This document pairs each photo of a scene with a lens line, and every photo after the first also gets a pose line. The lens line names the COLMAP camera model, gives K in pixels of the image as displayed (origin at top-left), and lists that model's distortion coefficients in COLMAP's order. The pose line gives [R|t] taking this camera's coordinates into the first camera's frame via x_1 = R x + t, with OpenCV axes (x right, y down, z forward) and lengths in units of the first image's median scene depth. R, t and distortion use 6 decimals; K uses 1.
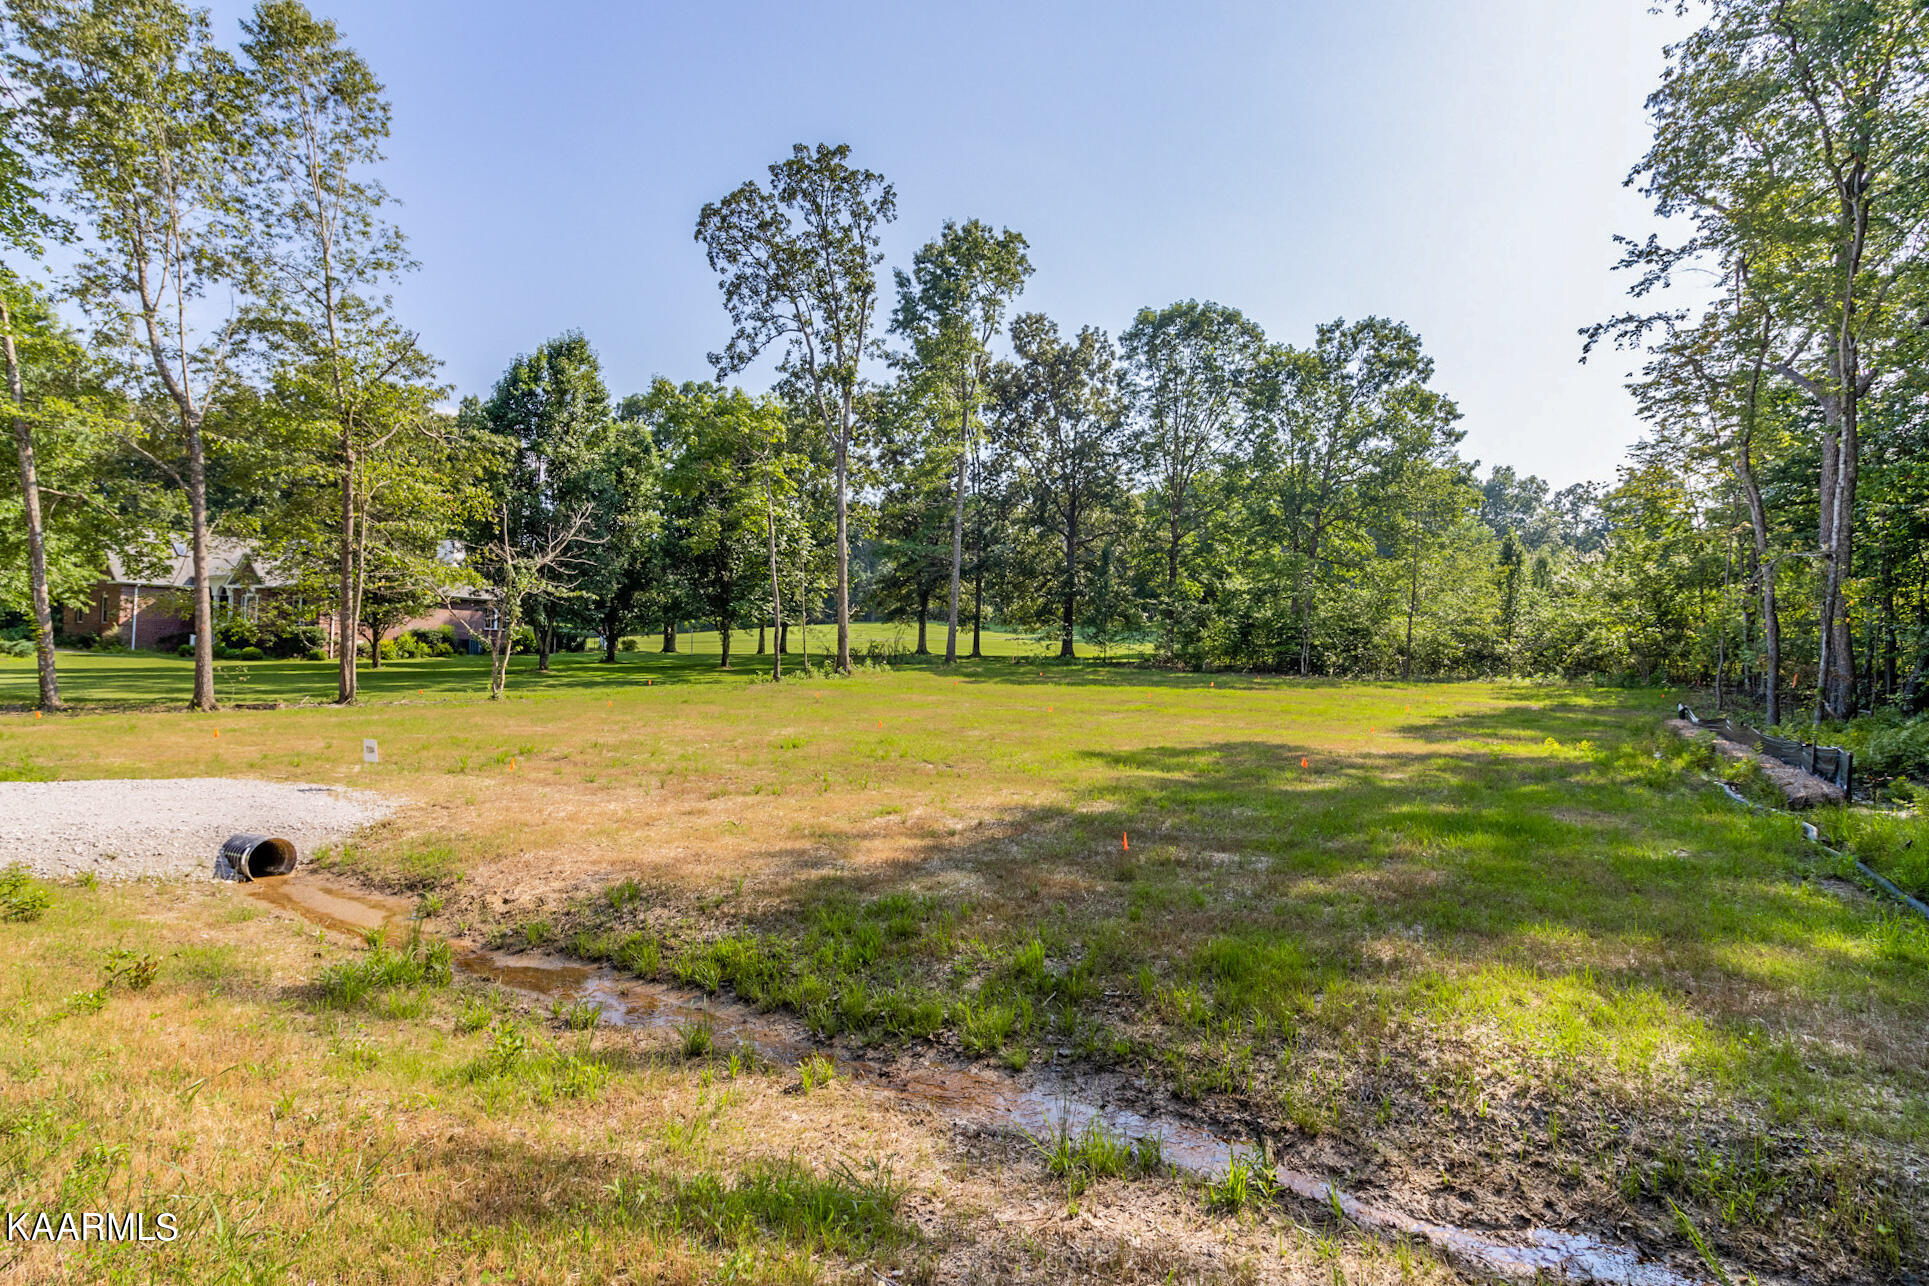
lens RADIAL K [[840.4, 0, 902.4], [0, 840.4, 636.4], [0, 0, 1]] dist [0.000396, 0.010588]
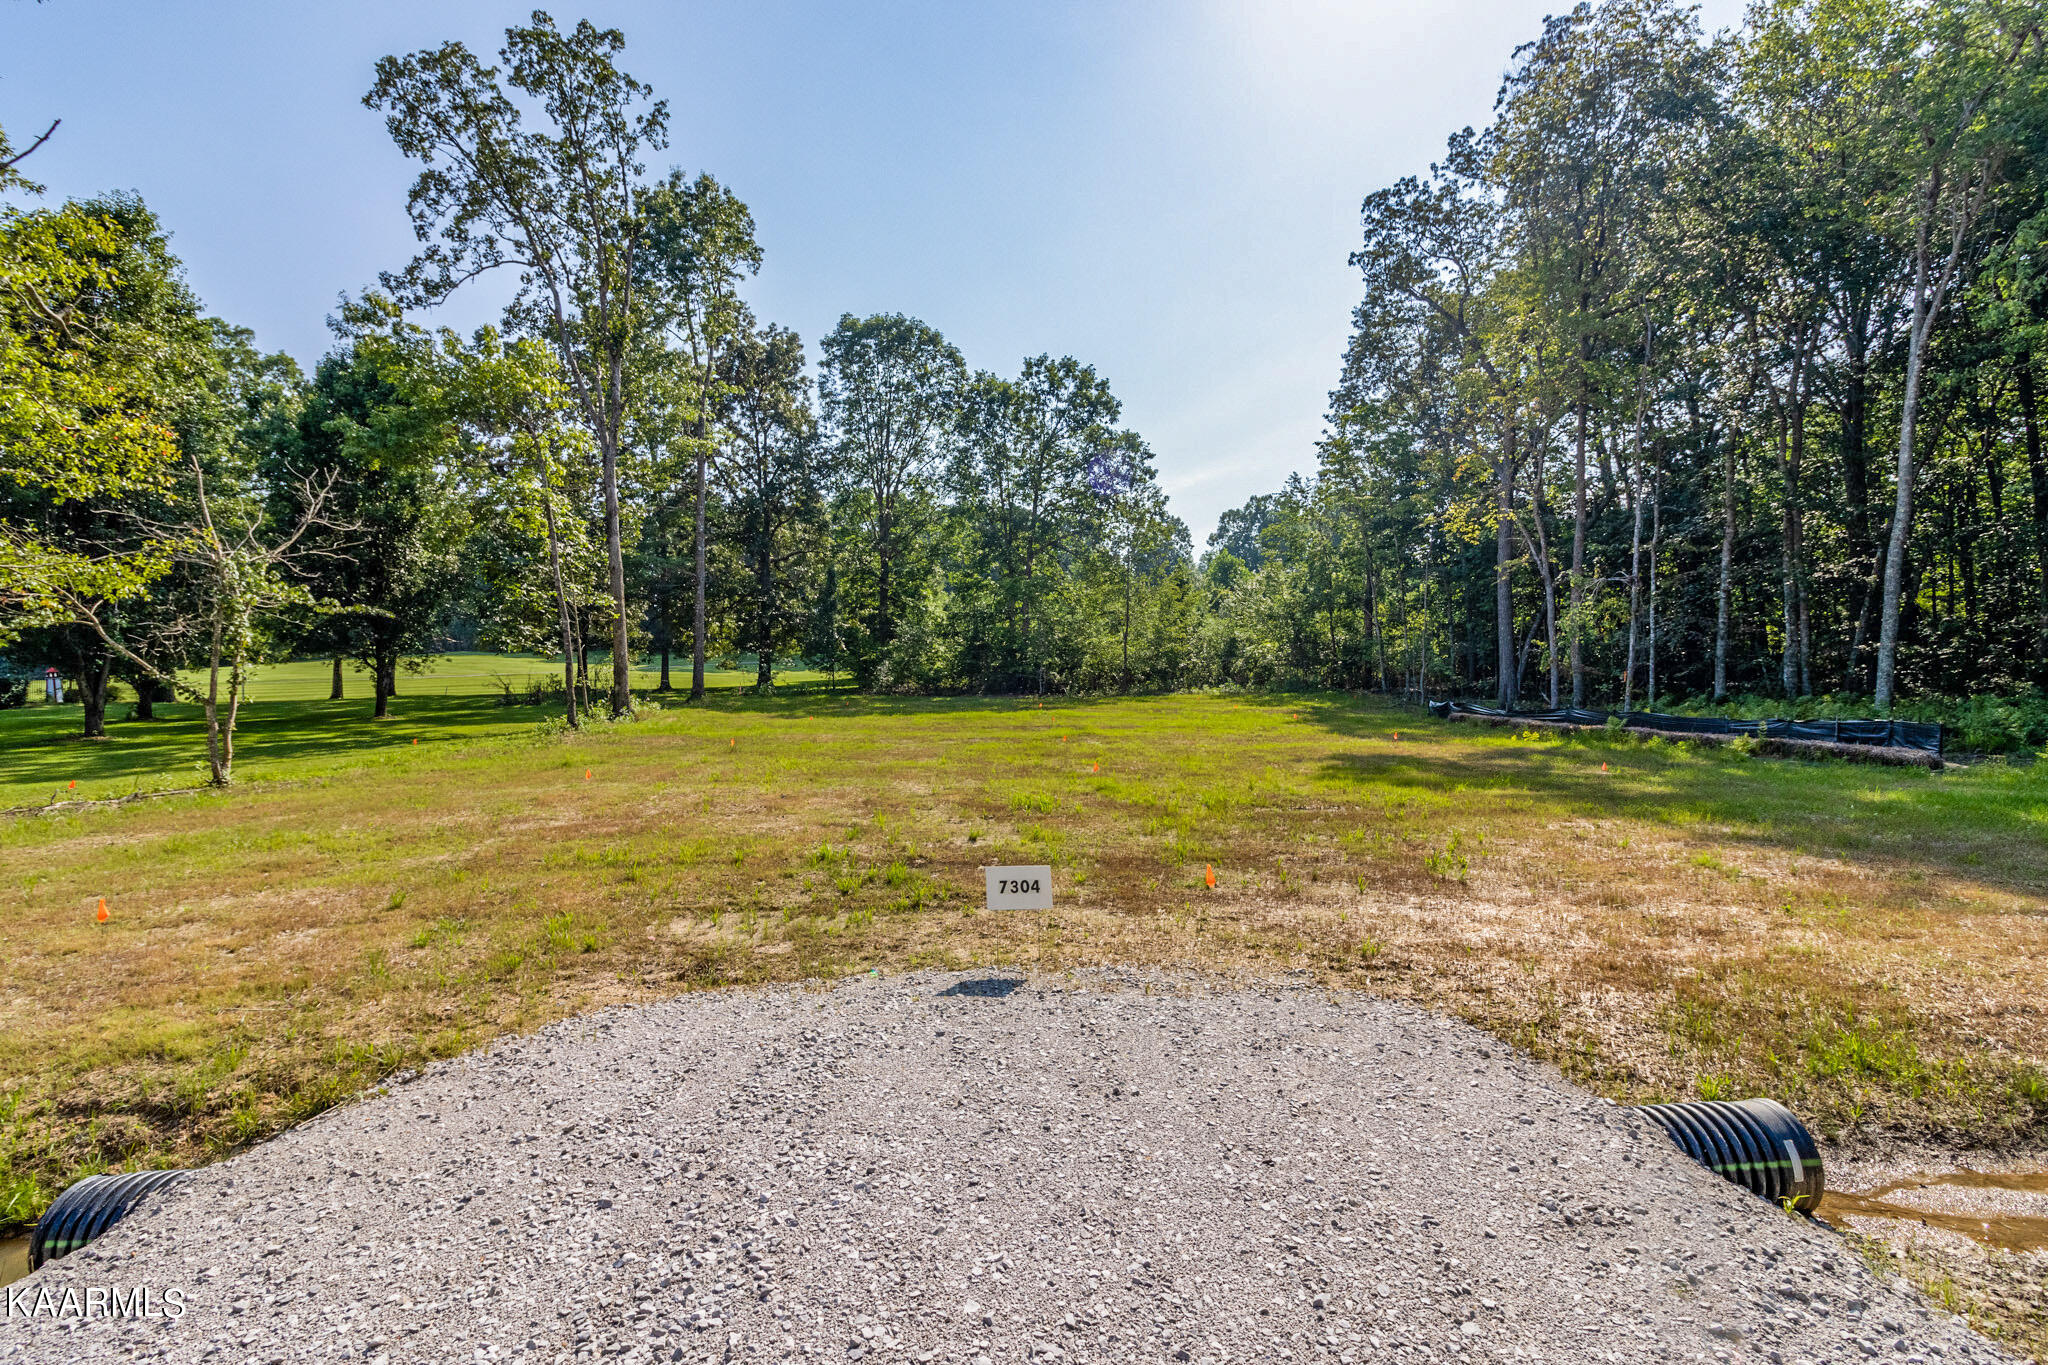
lens RADIAL K [[892.3, 0, 958.0], [0, 892.3, 675.5], [0, 0, 1]] dist [0.000396, 0.010588]
pose [[0.877252, -0.031817, 0.478974, -0.172746], [0.026340, 0.999488, 0.018152, 0.000935], [-0.479307, -0.003308, 0.877641, 0.102665]]
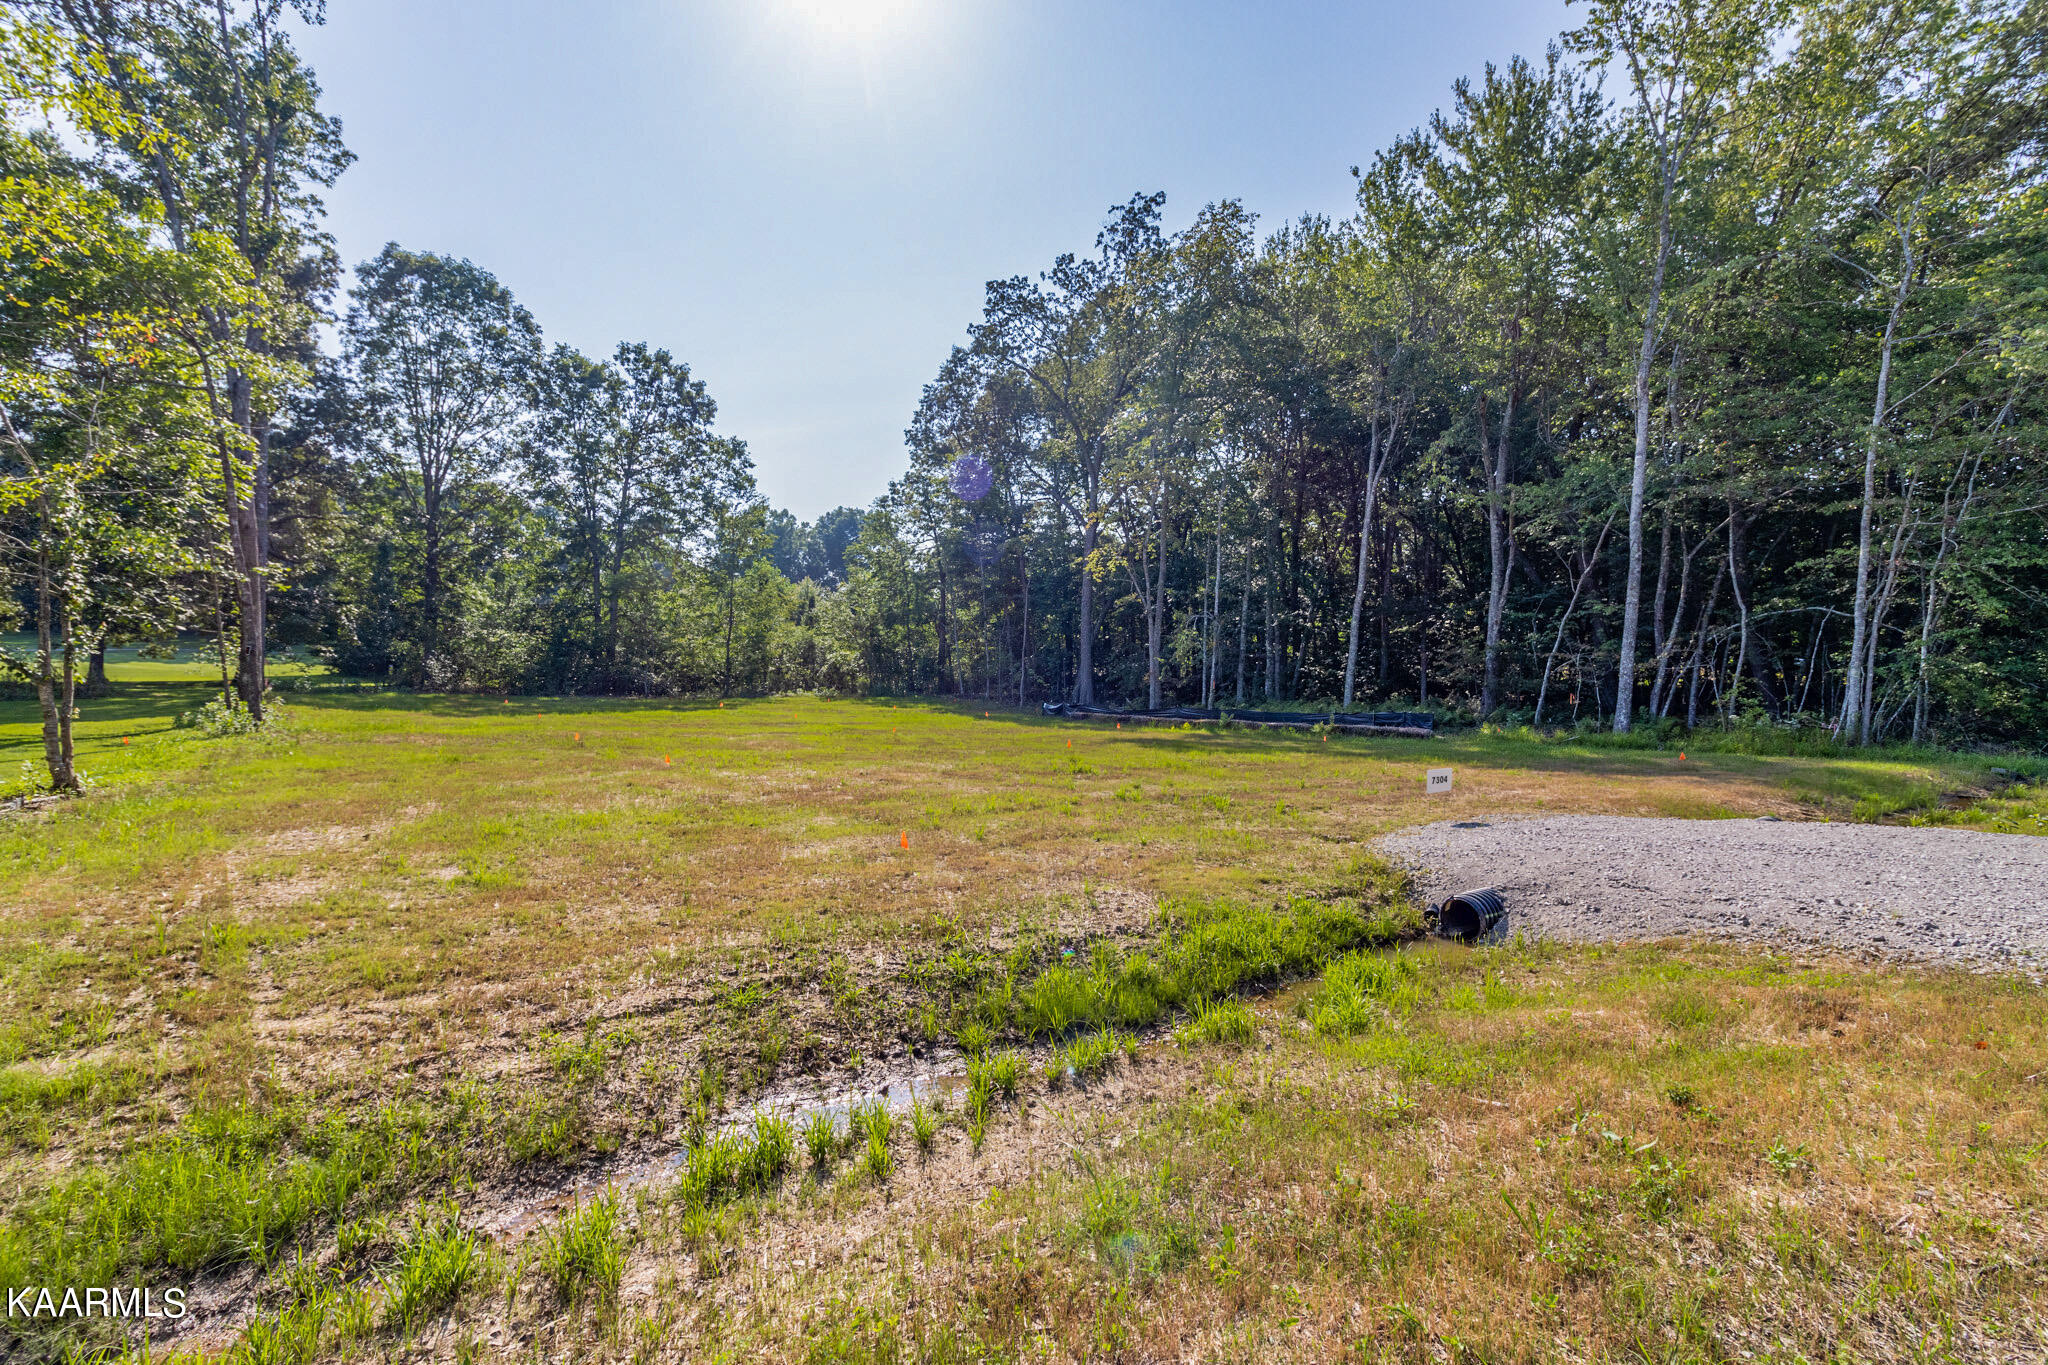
lens RADIAL K [[892.3, 0, 958.0], [0, 892.3, 675.5], [0, 0, 1]] dist [0.000396, 0.010588]
pose [[0.519354, -0.010330, 0.854497, -0.293740], [-0.009249, 0.999800, 0.017708, 0.001542], [-0.854509, -0.017100, 0.519154, 0.156172]]
